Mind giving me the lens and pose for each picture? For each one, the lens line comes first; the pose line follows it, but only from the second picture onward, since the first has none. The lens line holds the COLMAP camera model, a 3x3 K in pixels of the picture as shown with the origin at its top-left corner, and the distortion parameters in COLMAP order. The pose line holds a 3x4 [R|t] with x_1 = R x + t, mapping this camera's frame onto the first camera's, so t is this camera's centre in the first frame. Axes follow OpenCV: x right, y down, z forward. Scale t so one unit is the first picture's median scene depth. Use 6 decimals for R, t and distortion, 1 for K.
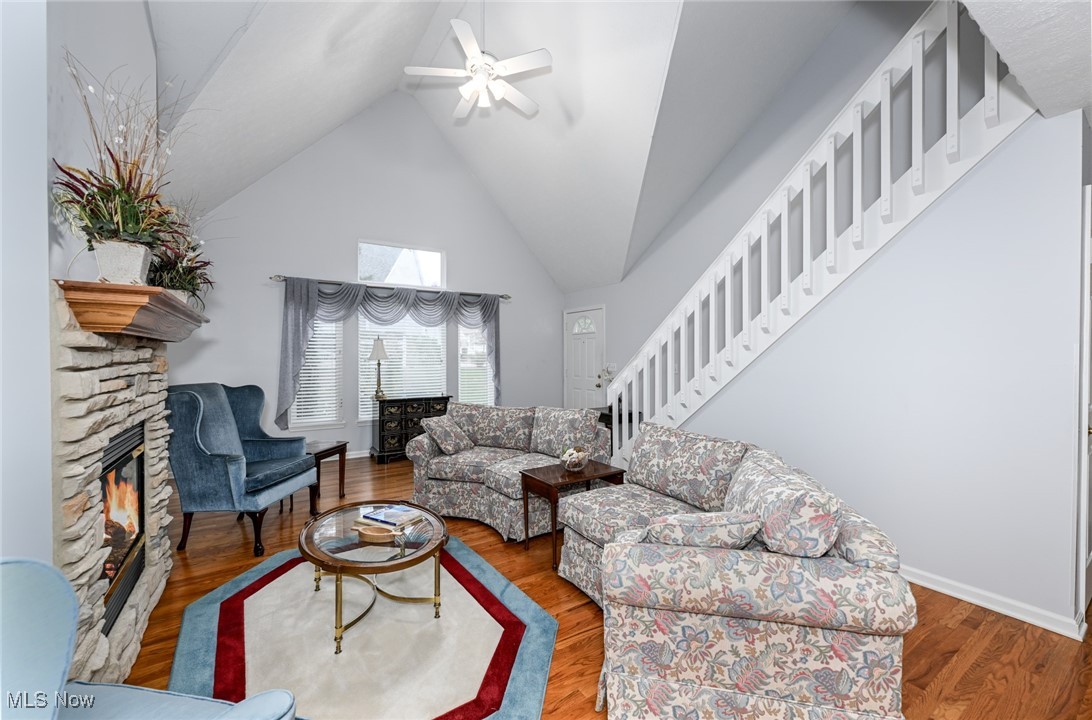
lens RADIAL K [[441.8, 0, 545.1], [0, 441.8, 355.1], [0, 0, 1]] dist [0.001732, 0.000023]
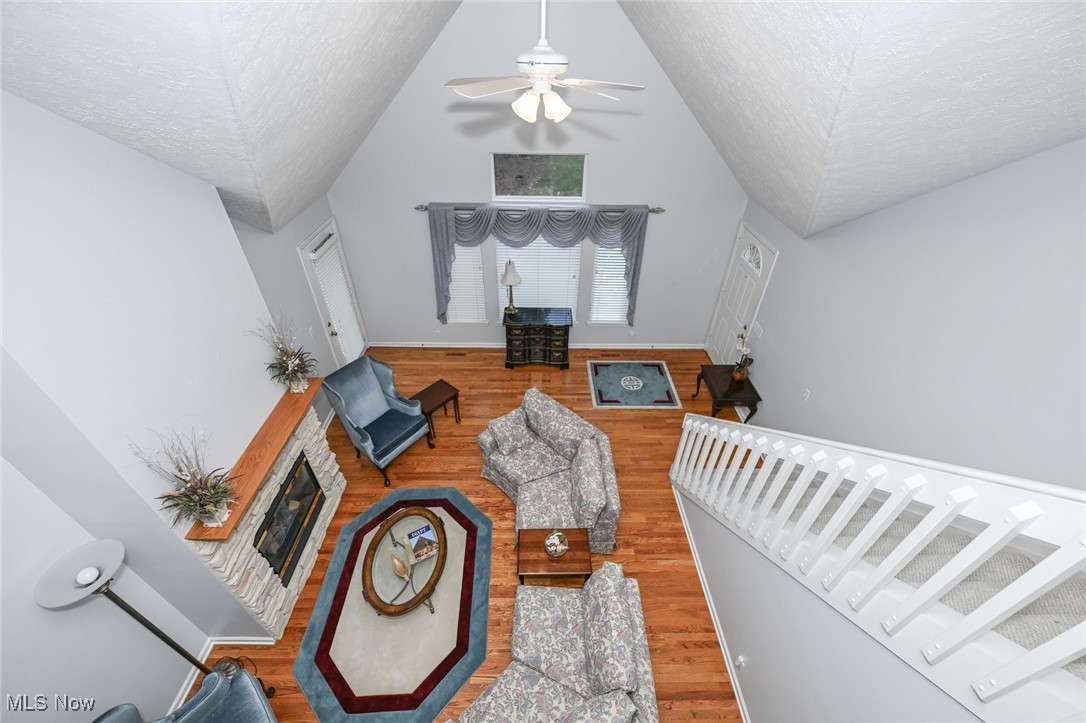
lens RADIAL K [[436.5, 0, 539.2], [0, 436.5, 360.3], [0, 0, 1]] dist [-0.002303, -0.000034]
pose [[0.841081, 0.340798, -0.420047, 0.199444], [-0.012345, 0.788448, 0.614977, -0.506475], [0.540768, -0.512060, 0.667356, 0.236976]]
